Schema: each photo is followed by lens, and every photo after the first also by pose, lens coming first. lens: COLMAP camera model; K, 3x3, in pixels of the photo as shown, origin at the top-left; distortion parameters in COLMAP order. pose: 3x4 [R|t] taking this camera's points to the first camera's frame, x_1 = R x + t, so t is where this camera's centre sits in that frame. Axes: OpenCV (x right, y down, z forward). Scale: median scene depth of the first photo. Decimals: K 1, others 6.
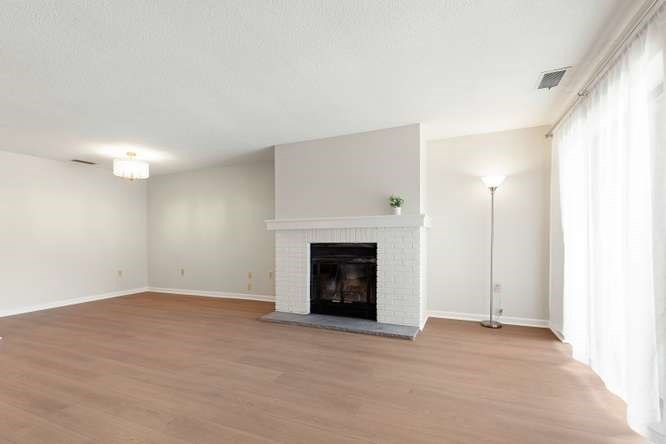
lens RADIAL K [[313.9, 0, 323.7], [0, 313.9, 238.6], [0, 0, 1]] dist [0.001497, 0.000113]
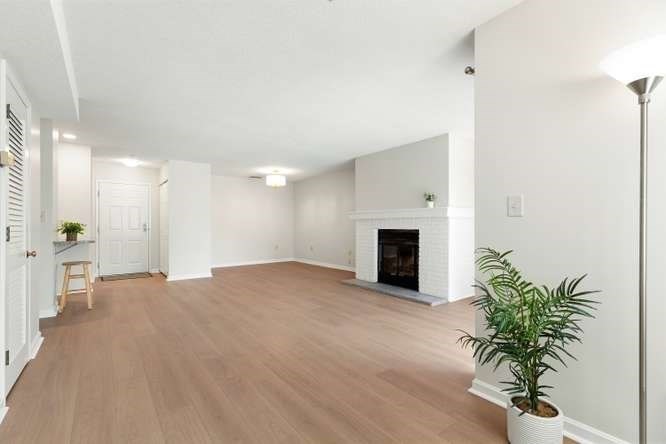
lens RADIAL K [[302.4, 0, 330.2], [0, 302.4, 229.2], [0, 0, 1]] dist [0.002148, 0.000208]
pose [[0.874832, 0.012763, -0.484259, 0.404615], [-0.005372, 0.999847, 0.016646, -0.006284], [0.484397, -0.011961, 0.874766, -0.218740]]
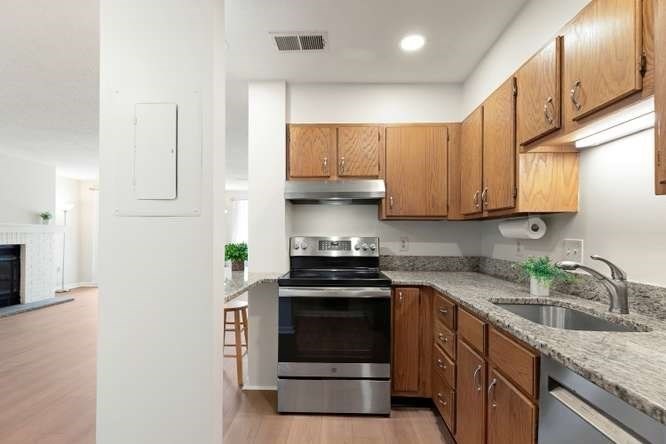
lens RADIAL K [[302.5, 0, 331.7], [0, 302.5, 235.5], [0, 0, 1]] dist [0.002316, 0.000042]
pose [[-0.377883, 0.002516, 0.925850, -1.375787], [-0.005980, 0.999969, -0.005158, -0.022404], [-0.925834, -0.007486, -0.377857, 0.257921]]
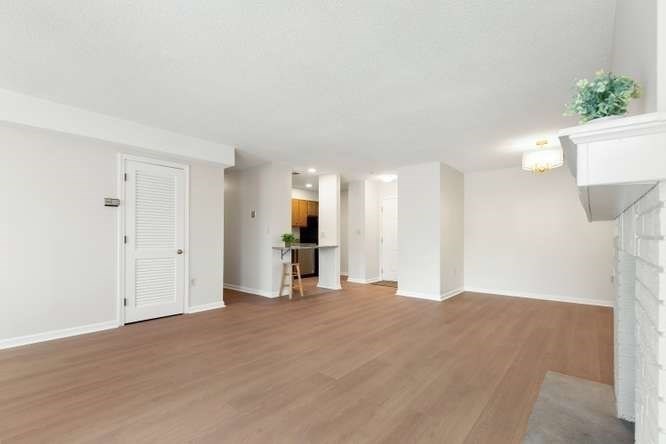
lens RADIAL K [[302.4, 0, 330.2], [0, 302.4, 229.2], [0, 0, 1]] dist [0.002148, 0.000208]
pose [[-0.291946, -0.016135, -0.956299, 0.455632], [0.001853, 0.999846, -0.017436, -0.005219], [0.956433, -0.006862, -0.291872, 0.754935]]
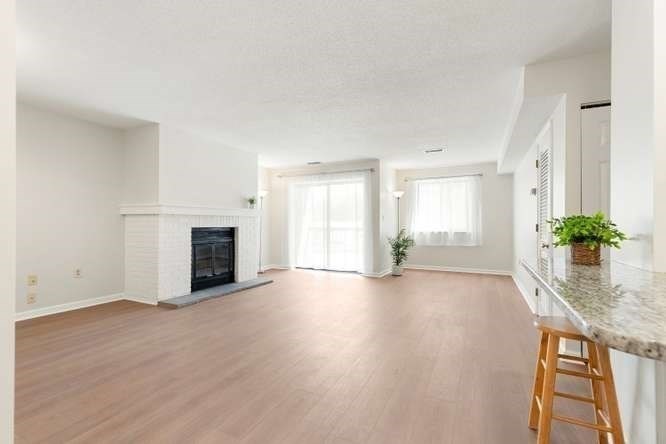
lens RADIAL K [[299.1, 0, 329.6], [0, 299.1, 220.8], [0, 0, 1]] dist [0.001347, 0.000042]
pose [[0.025914, 0.016245, 0.999532, -1.080593], [-0.005764, 0.999854, -0.016101, 0.004452], [-0.999648, -0.005344, 0.026004, 0.497906]]
